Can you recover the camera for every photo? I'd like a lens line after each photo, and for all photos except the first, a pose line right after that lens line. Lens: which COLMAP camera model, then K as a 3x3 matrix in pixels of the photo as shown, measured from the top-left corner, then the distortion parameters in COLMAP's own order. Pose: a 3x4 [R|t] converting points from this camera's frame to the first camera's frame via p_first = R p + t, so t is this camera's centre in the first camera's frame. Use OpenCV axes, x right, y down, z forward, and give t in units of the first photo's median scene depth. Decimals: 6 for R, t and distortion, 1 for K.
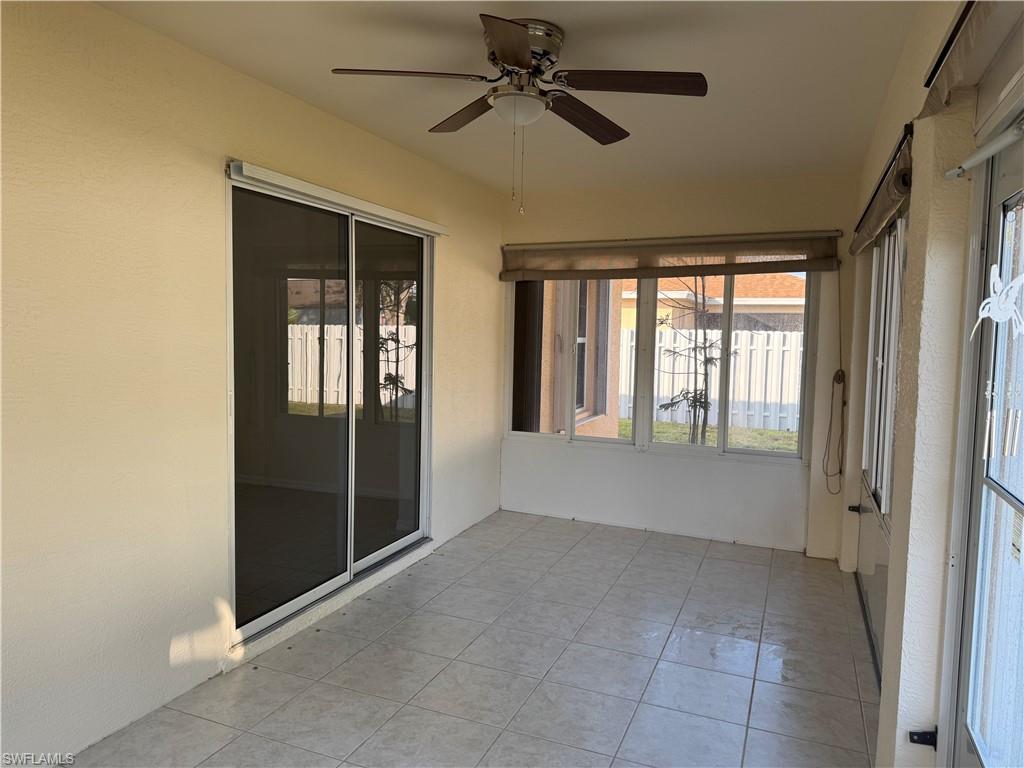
lens RADIAL K [[721.7, 0, 511.1], [0, 721.7, 388.6], [0, 0, 1]] dist [0.047774, -0.060403]
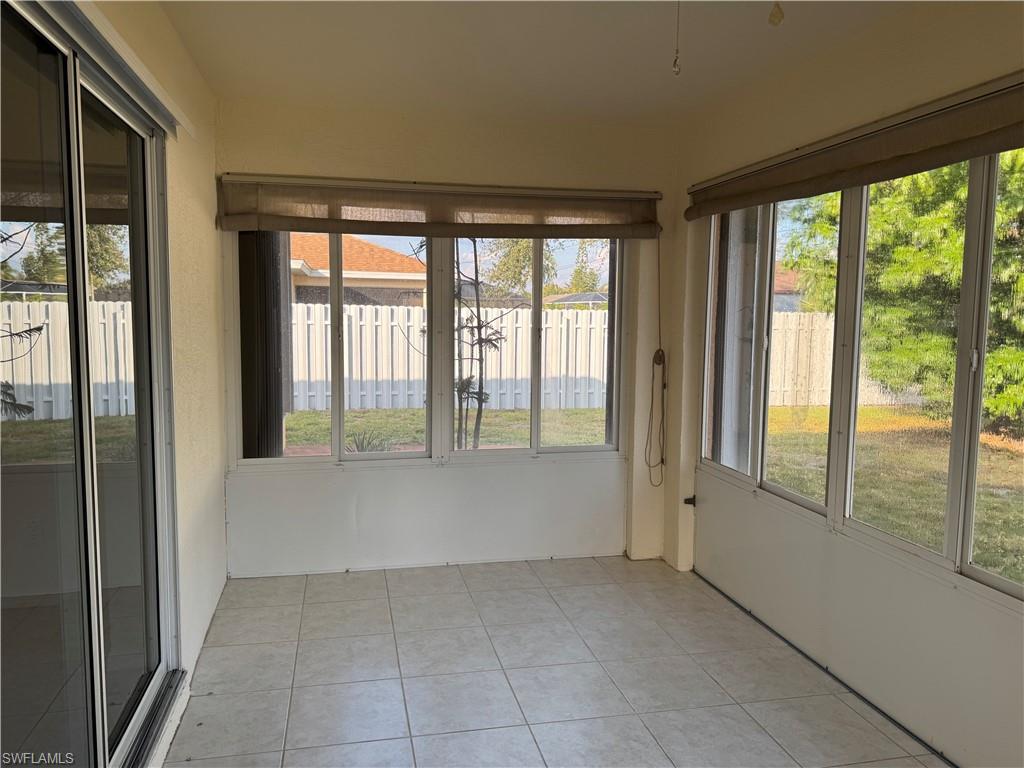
lens RADIAL K [[717.0, 0, 514.0], [0, 717.0, 377.5], [0, 0, 1]] dist [0.146402, -0.197311]
pose [[0.811875, -0.063566, 0.580360, -0.195636], [0.052093, 0.997977, 0.036434, -0.029331], [-0.581502, 0.000653, 0.813544, 0.335909]]
